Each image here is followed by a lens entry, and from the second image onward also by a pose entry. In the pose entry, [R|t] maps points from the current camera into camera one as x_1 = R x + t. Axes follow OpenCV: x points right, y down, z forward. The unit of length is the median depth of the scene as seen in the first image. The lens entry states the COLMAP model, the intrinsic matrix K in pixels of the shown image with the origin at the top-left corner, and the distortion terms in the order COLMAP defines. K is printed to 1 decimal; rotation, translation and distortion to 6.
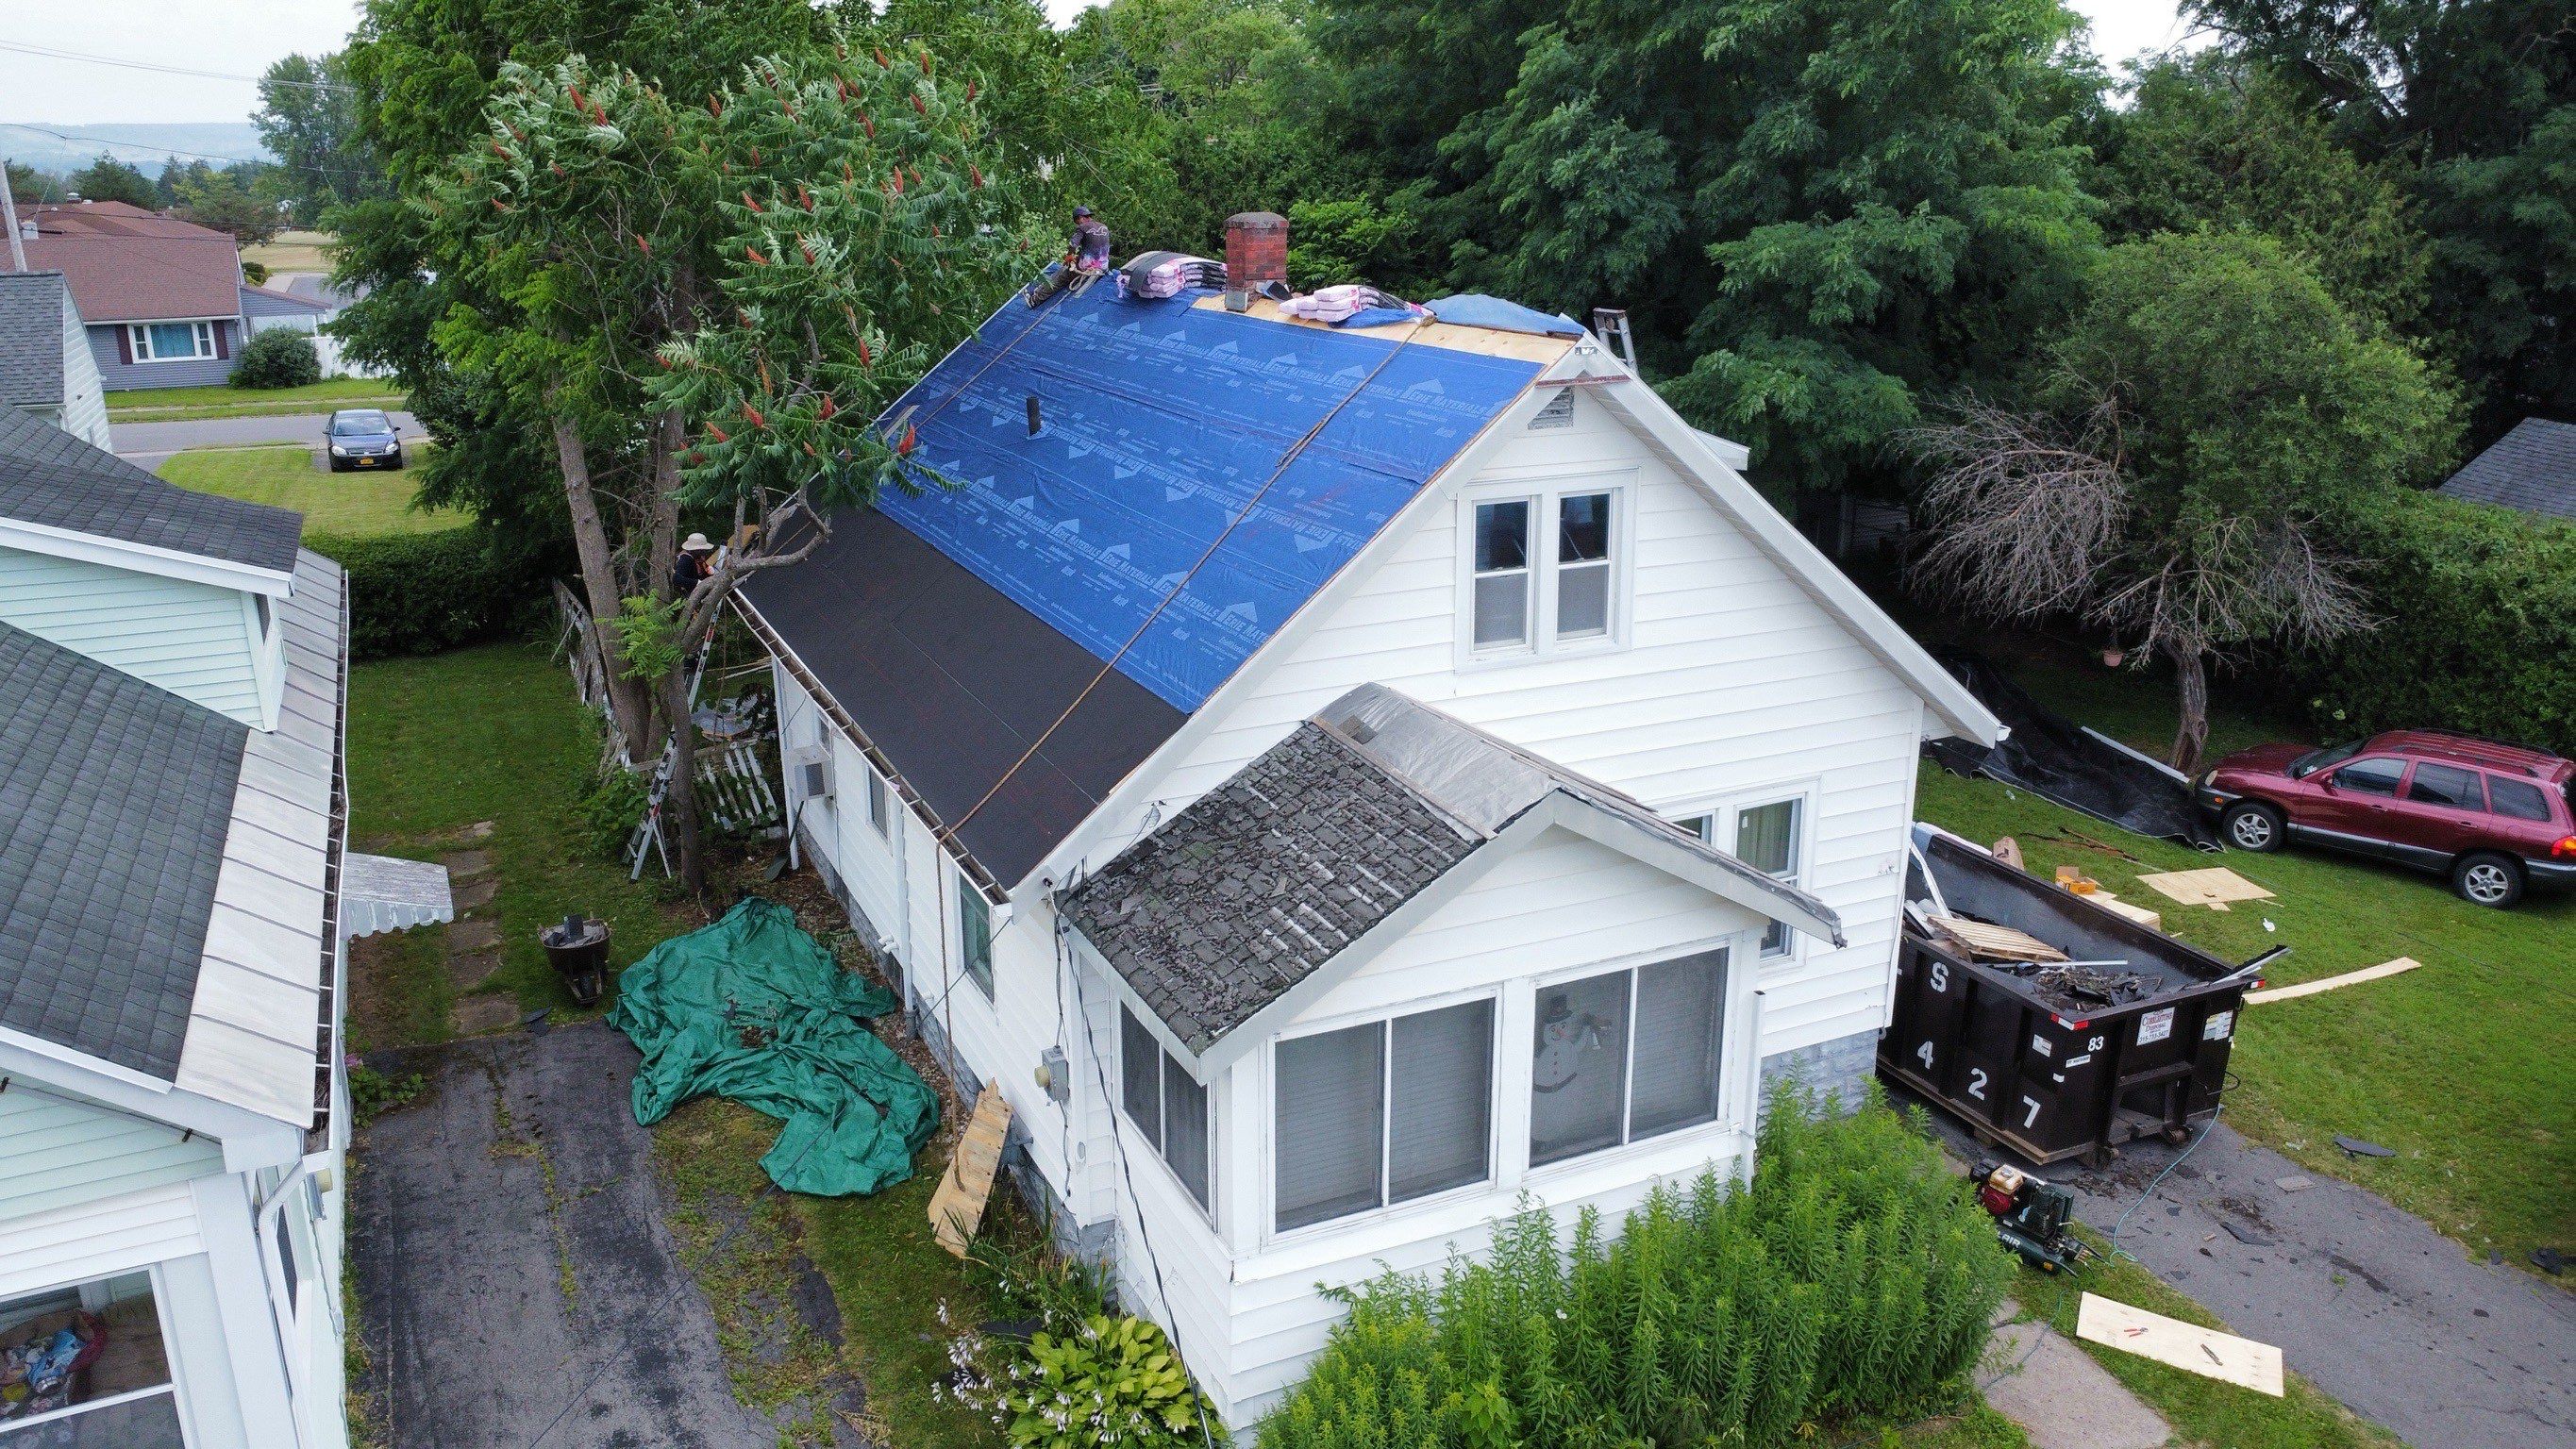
lens RADIAL K [[1877.5, 0, 1290.5], [0, 1877.5, 704.8], [0, 0, 1]] dist [-0.034267, -0.002348]
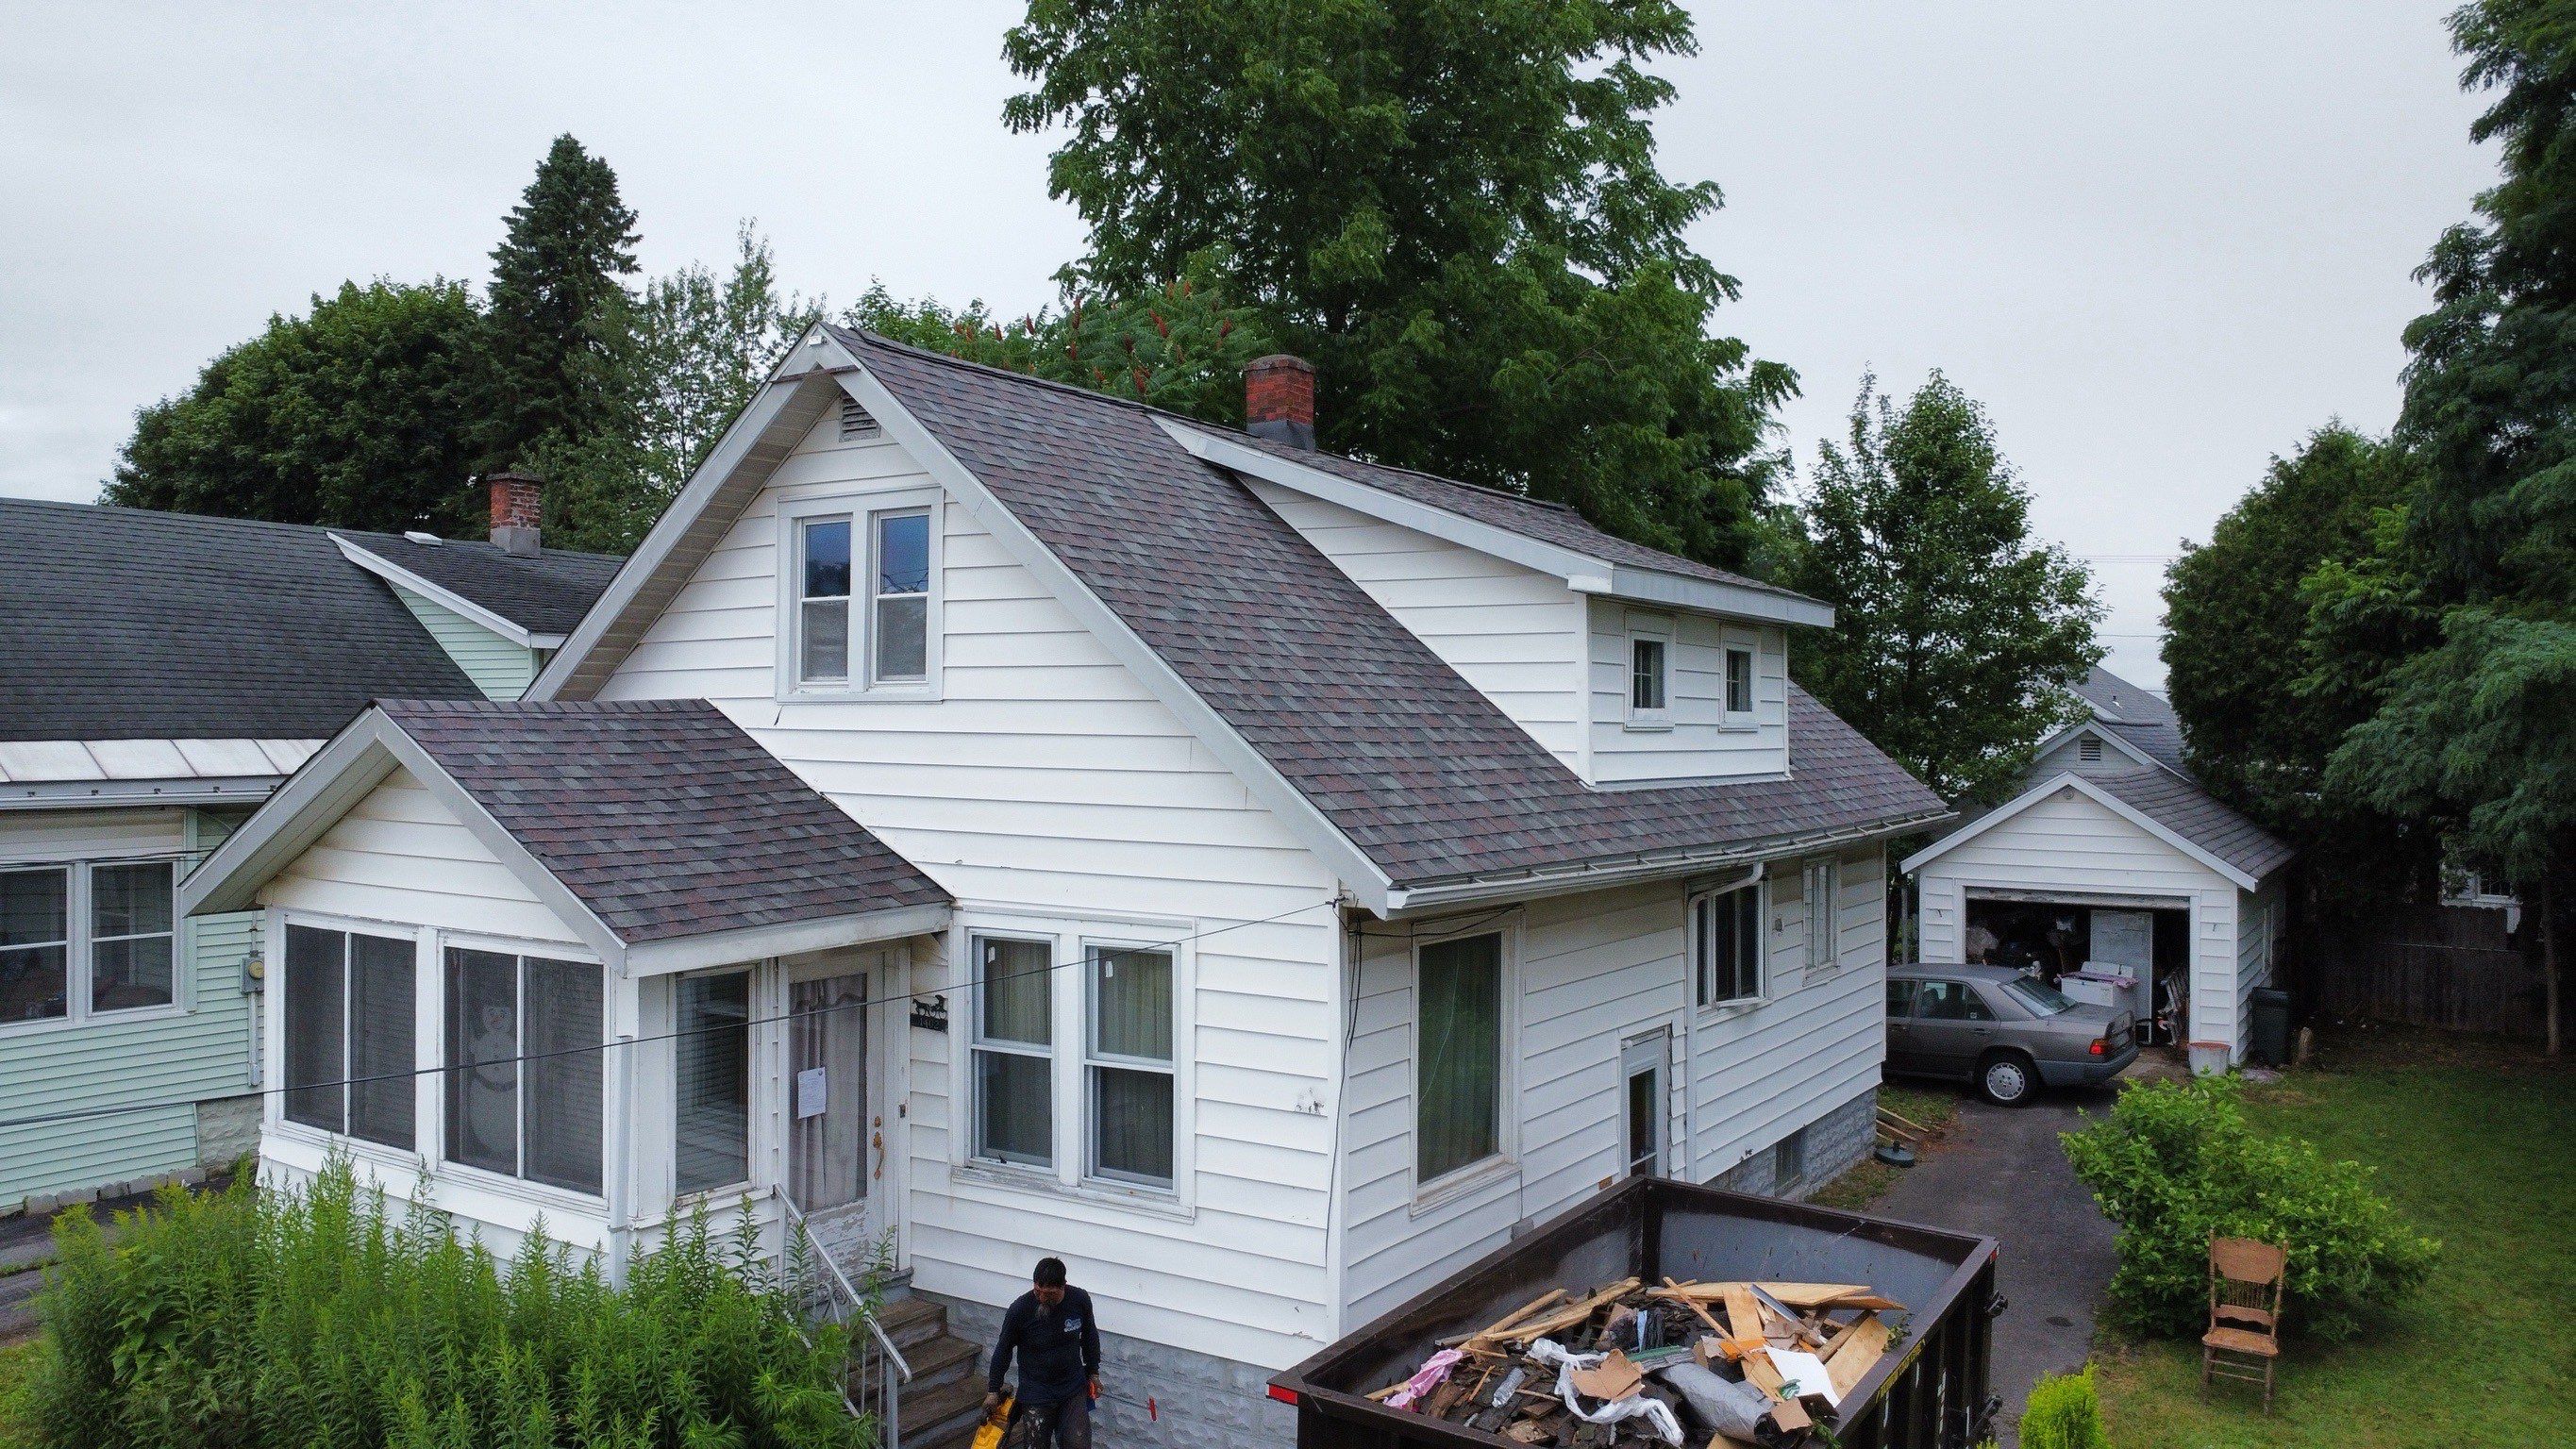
lens RADIAL K [[1877.5, 0, 1280.2], [0, 1877.5, 722.9], [0, 0, 1]] dist [-0.034267, -0.002348]
pose [[0.511965, 0.000724, -0.859006, 0.930119], [-0.243912, 0.958962, -0.144562, 0.060965], [0.823650, 0.283533, 0.491131, 0.682857]]
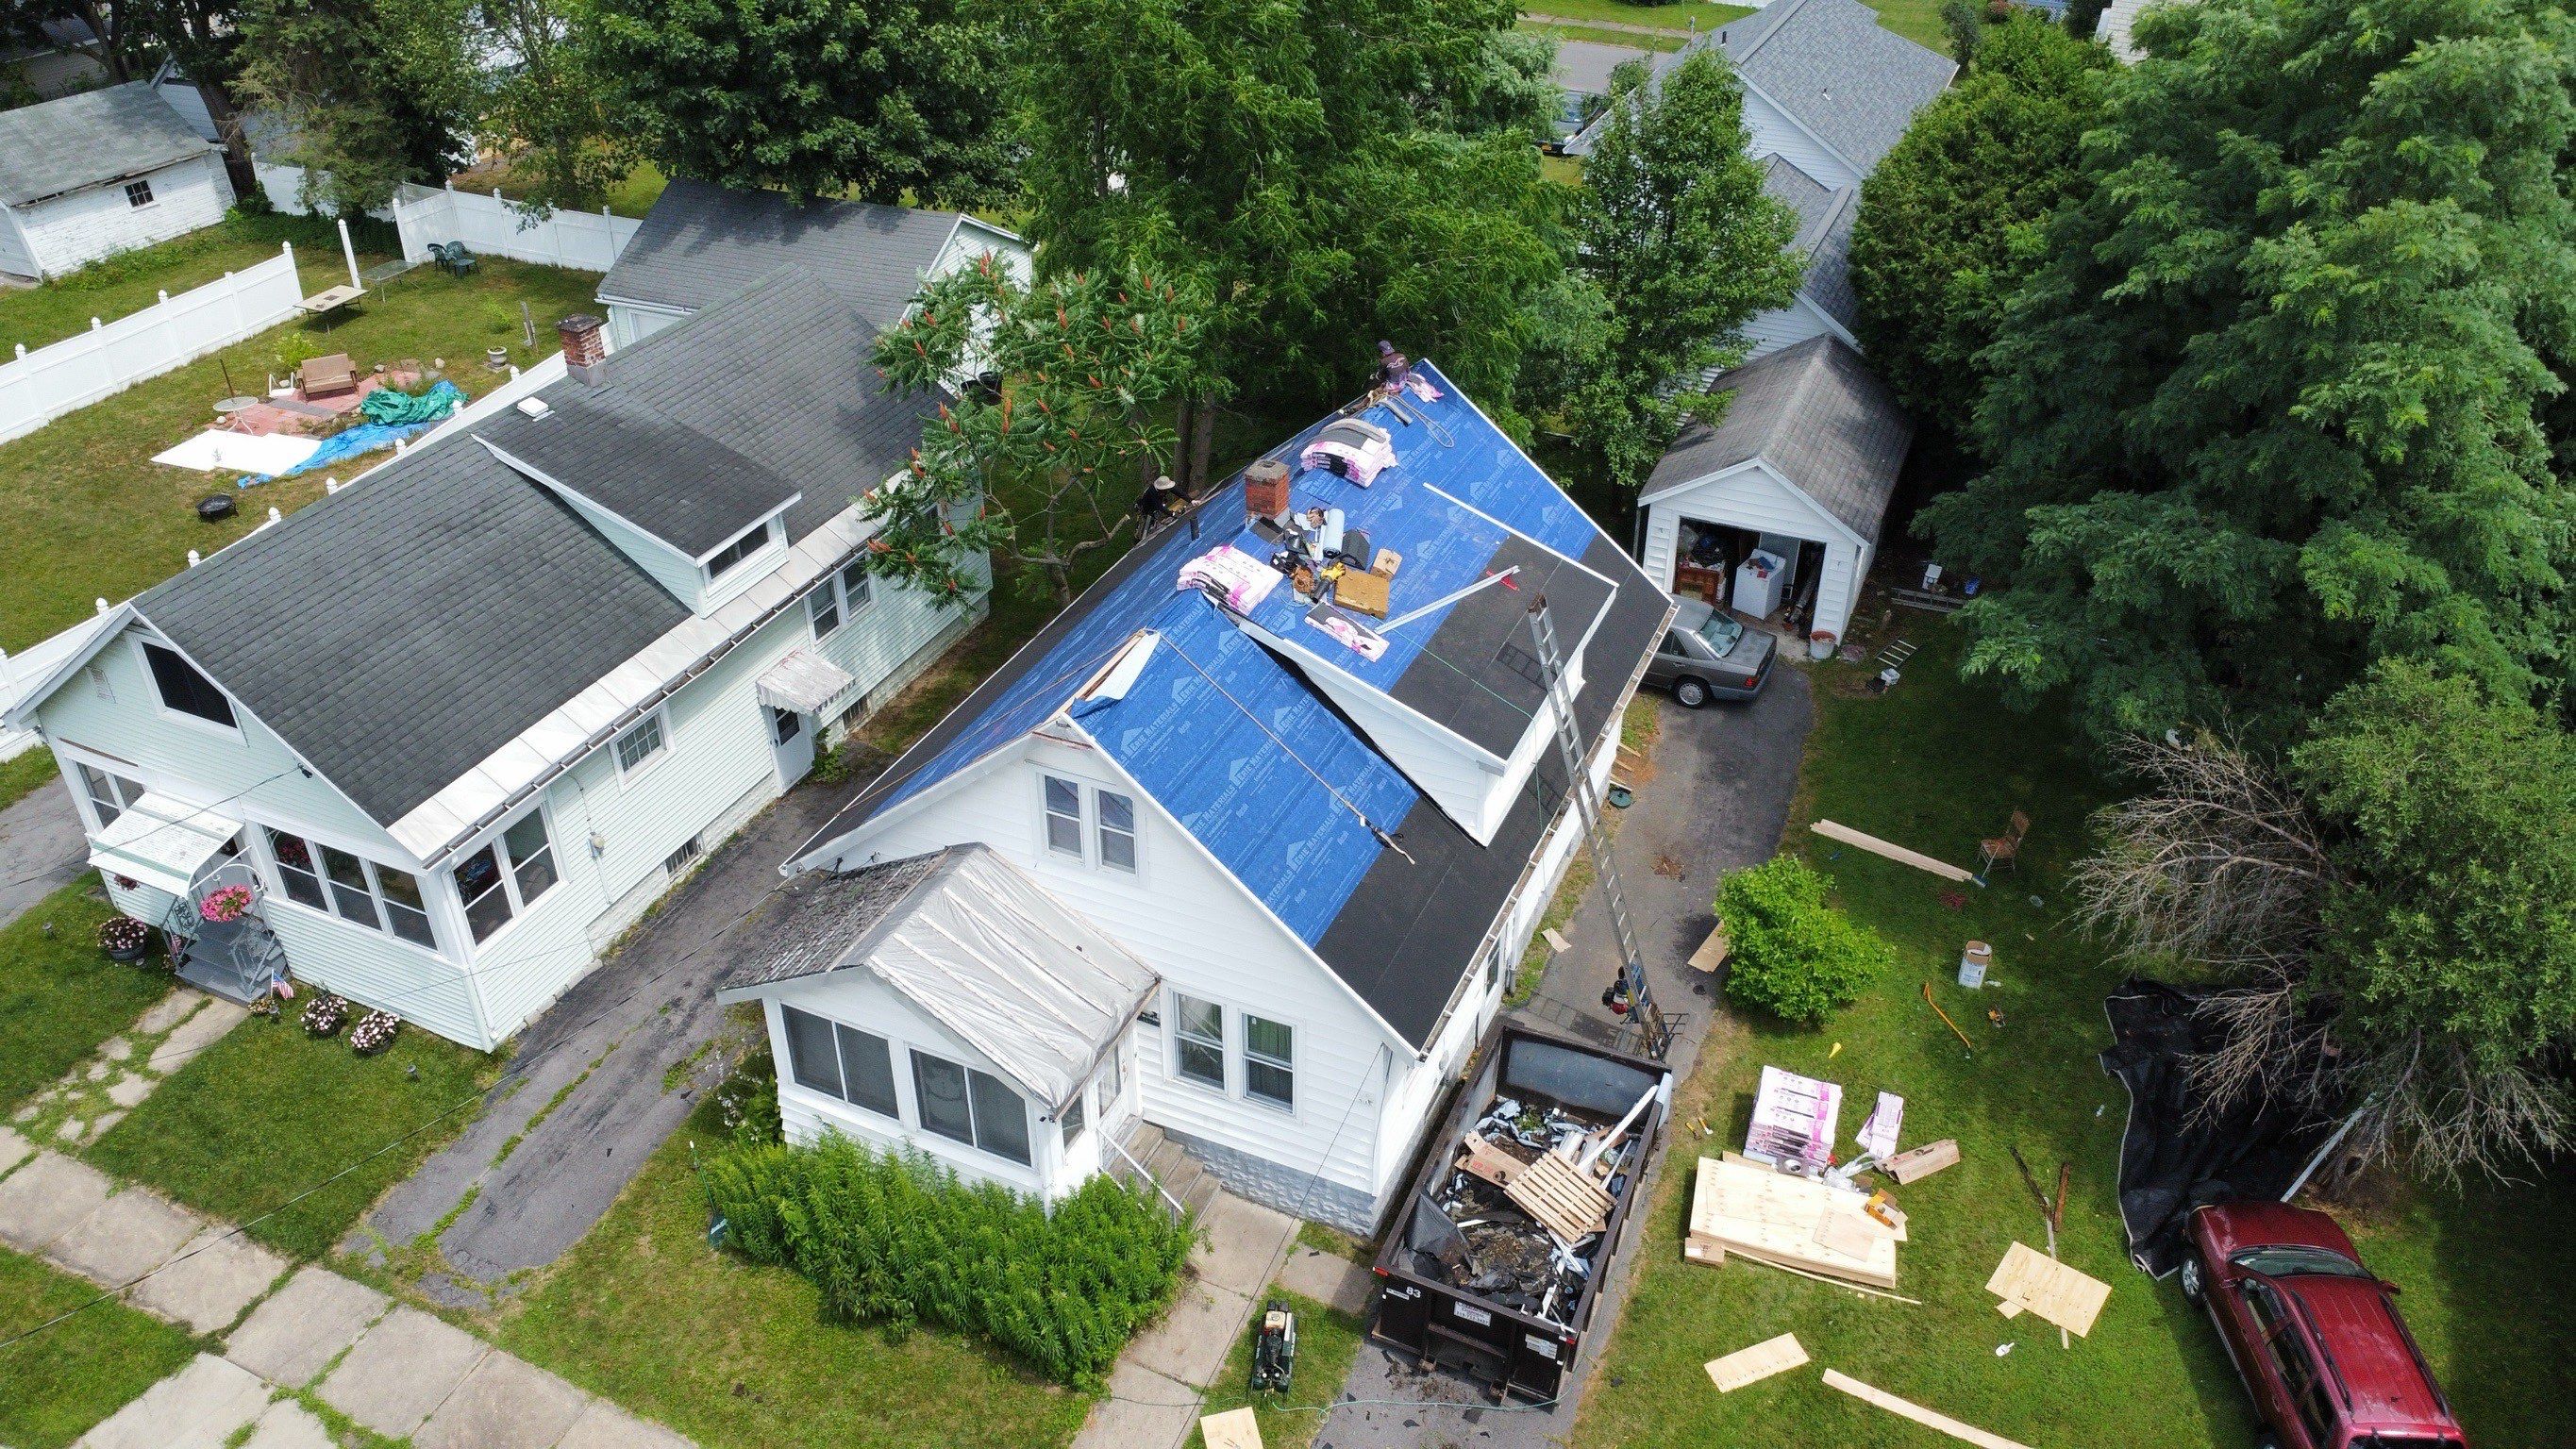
lens RADIAL K [[1877.5, 0, 1286.0], [0, 1877.5, 720.3], [0, 0, 1]] dist [-0.034267, -0.002348]
pose [[0.644735, 0.411356, -0.644285, 1.128597], [-0.211622, 0.905966, 0.366663, -0.705120], [0.734529, -0.100056, 0.671160, 0.064249]]
